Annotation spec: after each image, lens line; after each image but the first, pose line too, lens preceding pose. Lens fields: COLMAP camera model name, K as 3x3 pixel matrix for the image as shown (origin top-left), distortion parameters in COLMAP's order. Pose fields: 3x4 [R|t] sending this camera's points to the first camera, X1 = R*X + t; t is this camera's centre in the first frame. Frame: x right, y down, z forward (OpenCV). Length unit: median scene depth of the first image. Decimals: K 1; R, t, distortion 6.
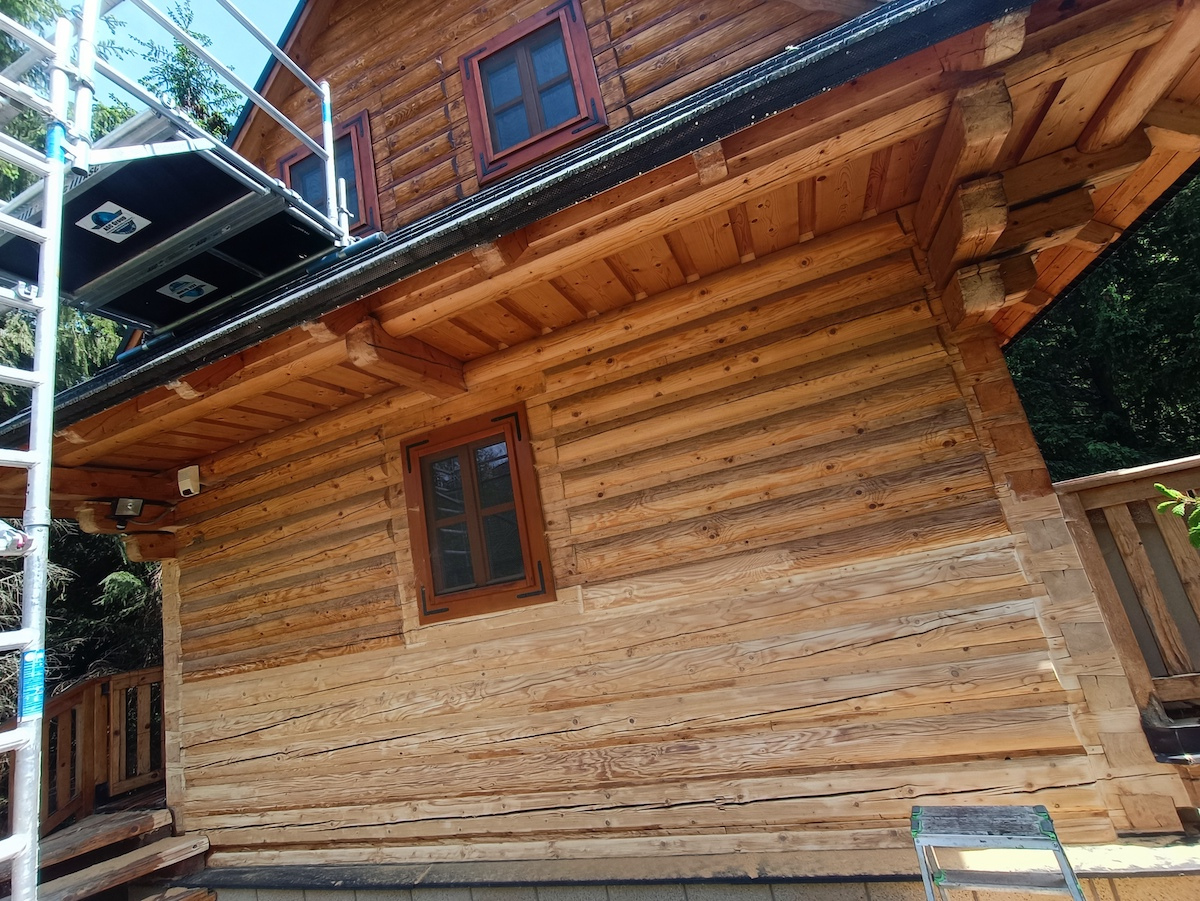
lens RADIAL K [[534.7, 0, 600.0], [0, 534.7, 450.5], [0, 0, 1]] dist [0.000867, 0.000206]
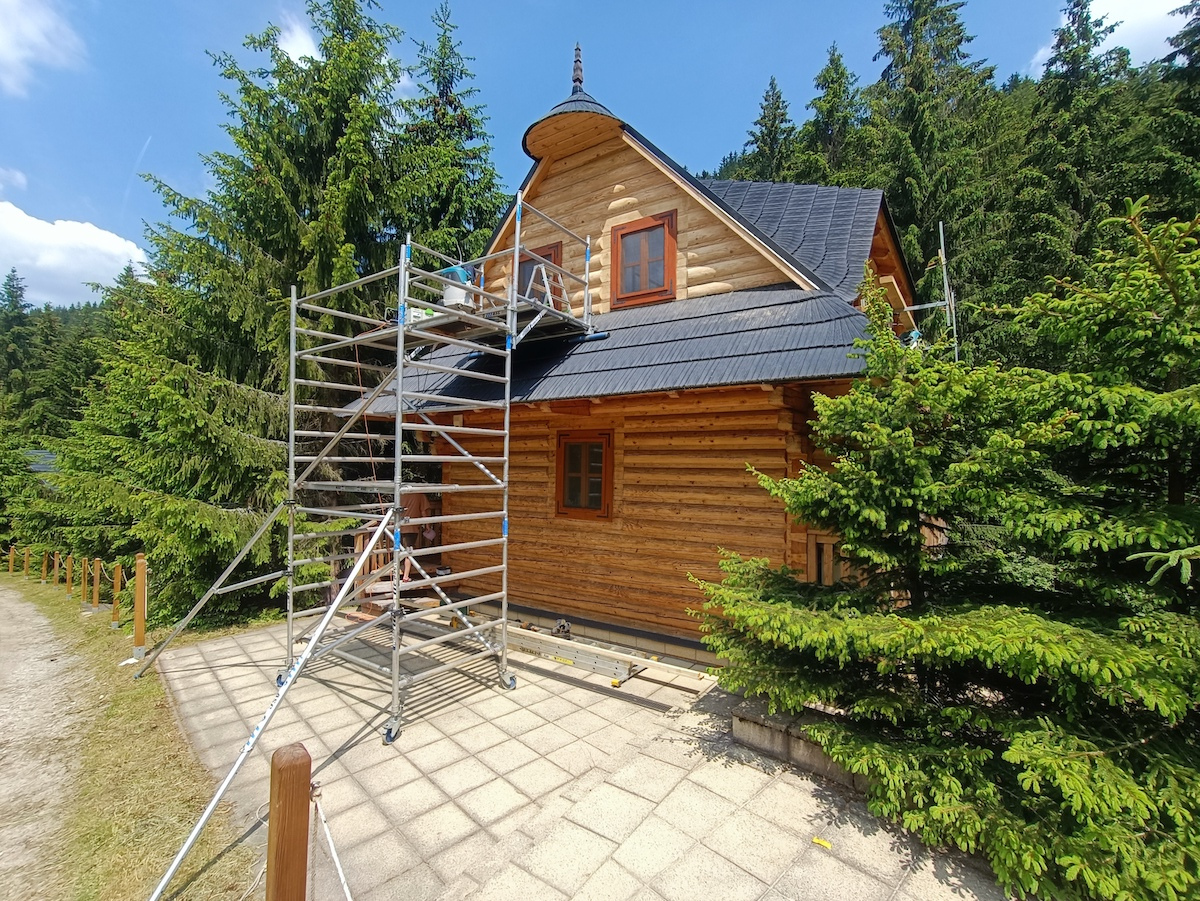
lens RADIAL K [[534.7, 0, 600.0], [0, 534.7, 450.5], [0, 0, 1]] dist [0.000867, 0.000206]
pose [[0.948279, 0.196281, -0.249479, 0.379228], [-0.140297, 0.964140, 0.225278, -0.519265], [0.284750, -0.178626, 0.941812, -1.099046]]
